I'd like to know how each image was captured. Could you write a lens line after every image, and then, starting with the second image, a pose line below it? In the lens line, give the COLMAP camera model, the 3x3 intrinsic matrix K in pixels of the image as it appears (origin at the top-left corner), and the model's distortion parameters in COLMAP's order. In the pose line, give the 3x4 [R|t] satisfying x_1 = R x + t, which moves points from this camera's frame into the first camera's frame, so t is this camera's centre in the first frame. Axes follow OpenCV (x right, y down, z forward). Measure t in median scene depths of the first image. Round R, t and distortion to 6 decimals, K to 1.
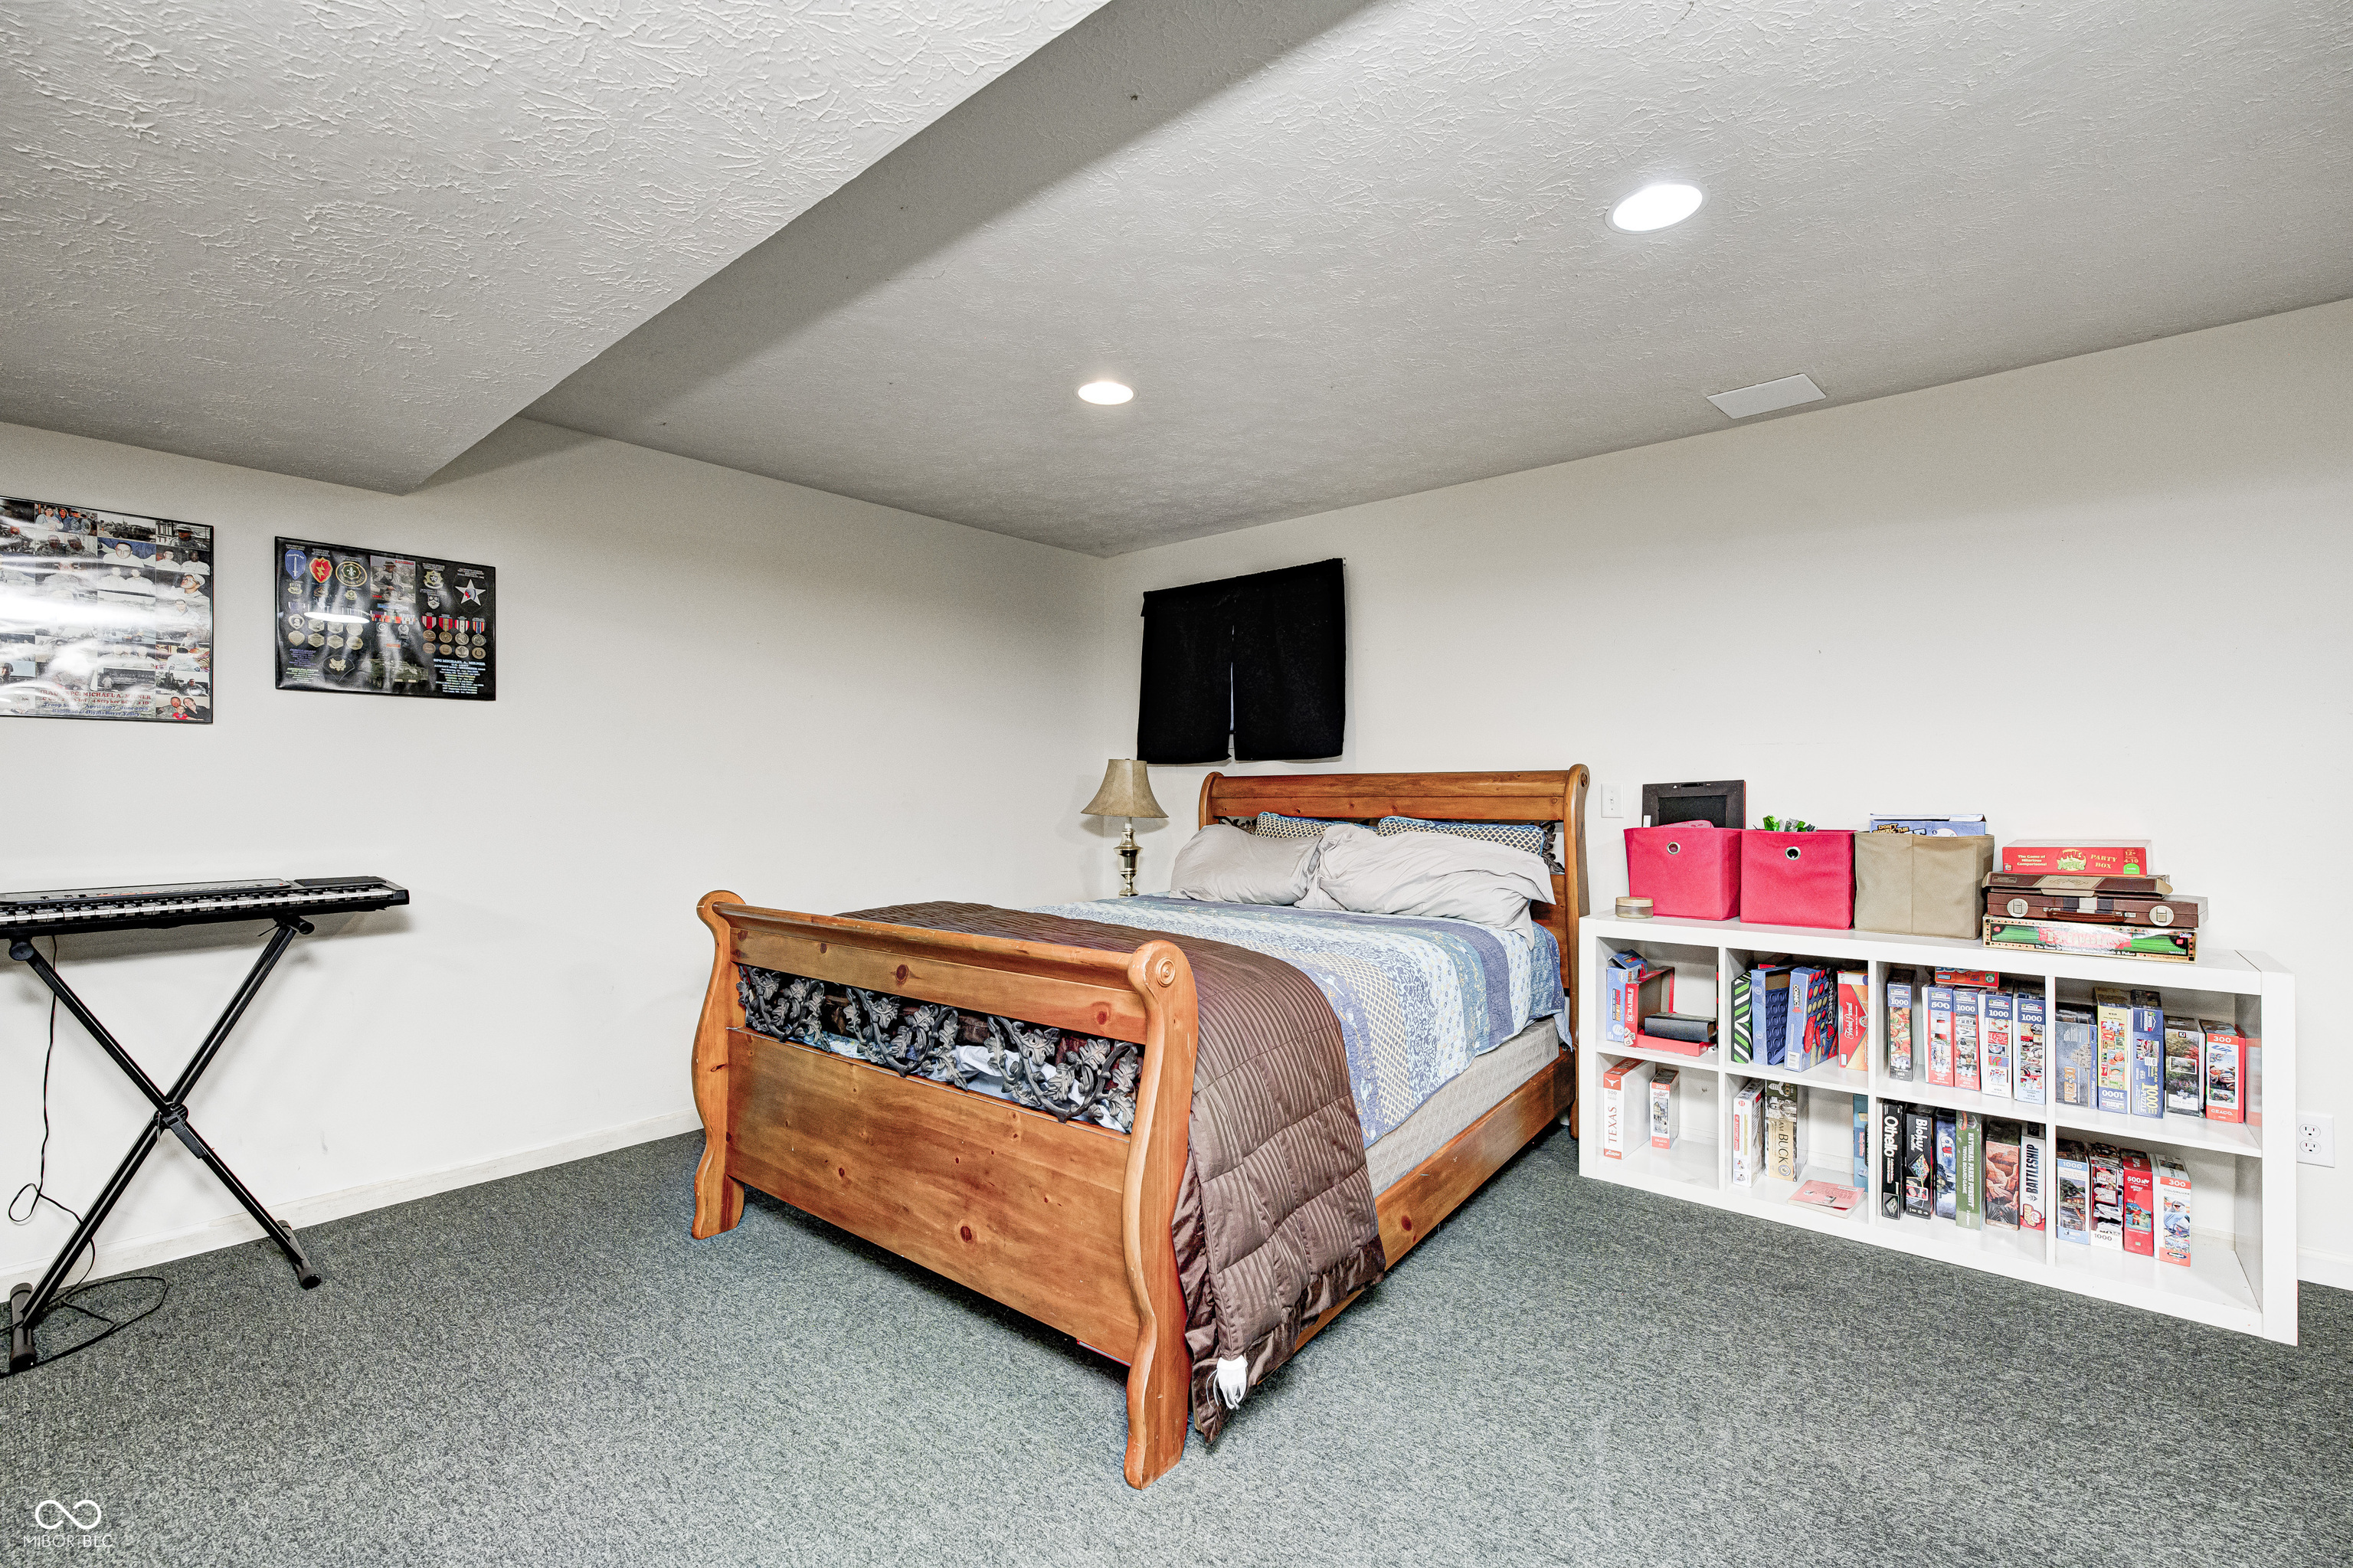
lens RADIAL K [[1036.1, 0, 1201.9], [0, 1036.1, 786.0], [0, 0, 1]] dist [-0.011221, -0.000083]
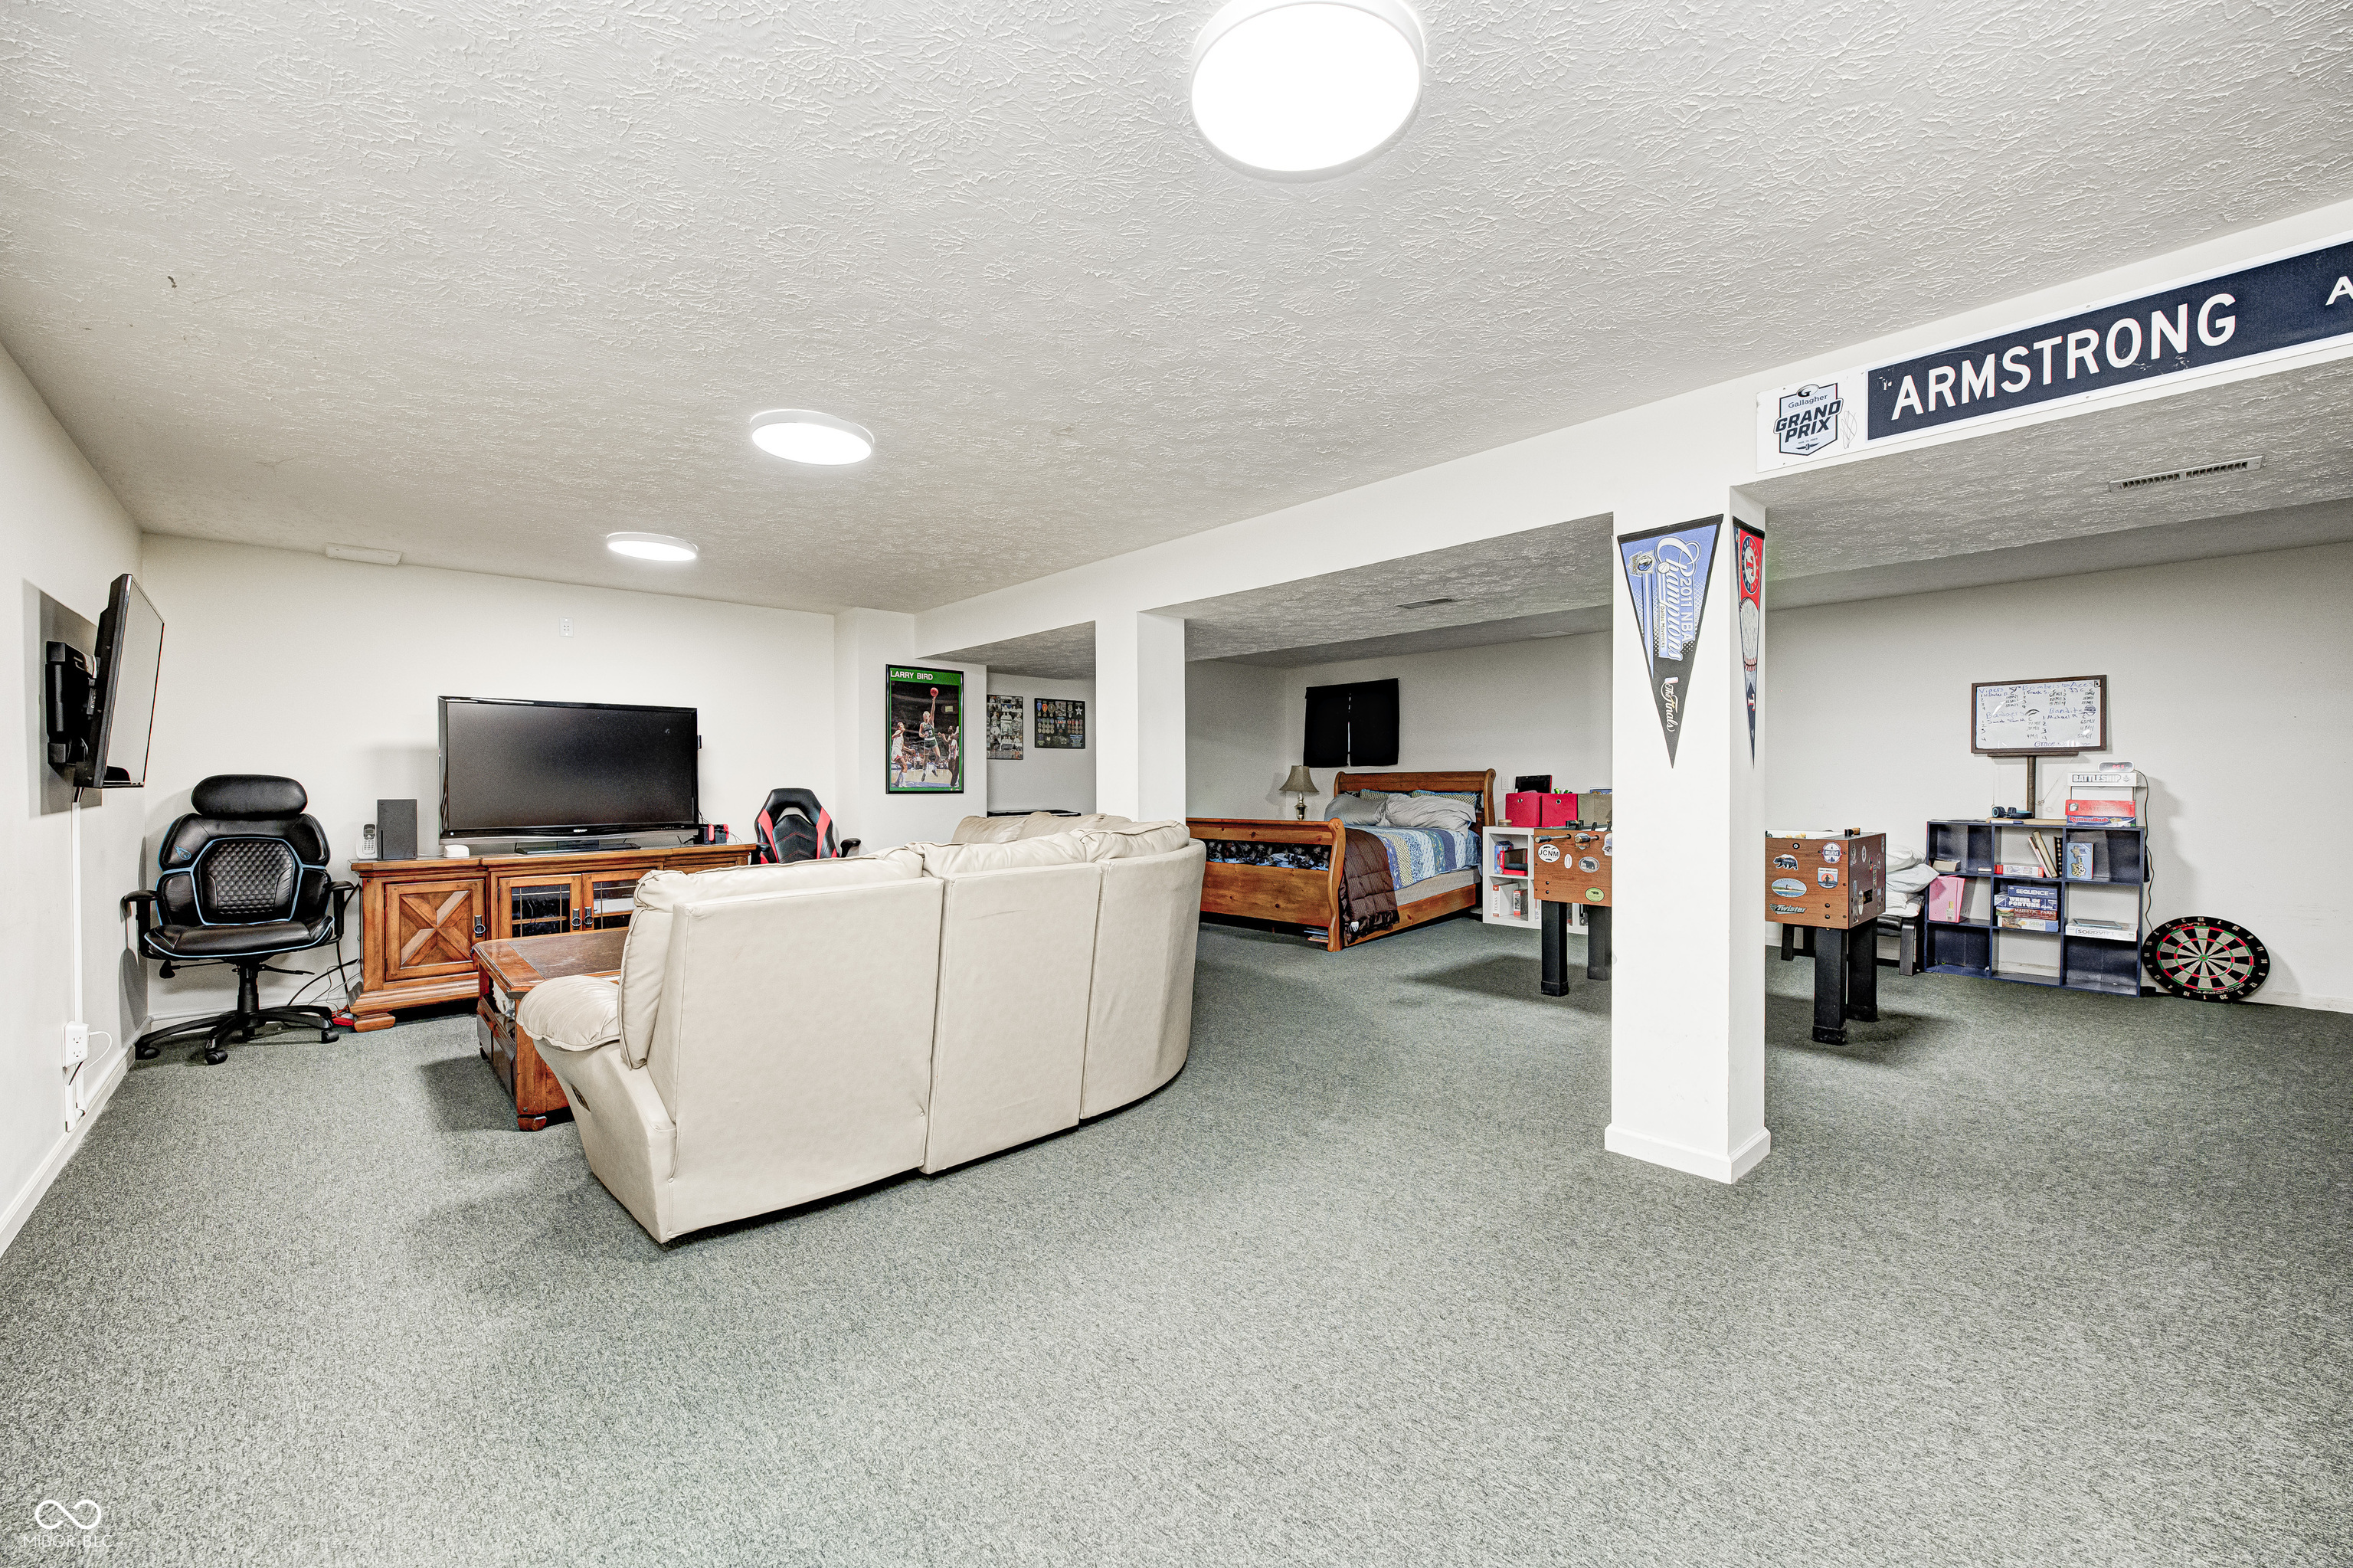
lens RADIAL K [[927.1, 0, 1176.5], [0, 927.1, 784.0], [0, 0, 1]] dist [-0.000946, 0.000075]
pose [[0.990053, -0.003455, -0.140649, -0.084621], [0.004911, 0.999938, 0.010006, -0.010920], [0.140606, -0.010598, 0.990009, -1.505365]]
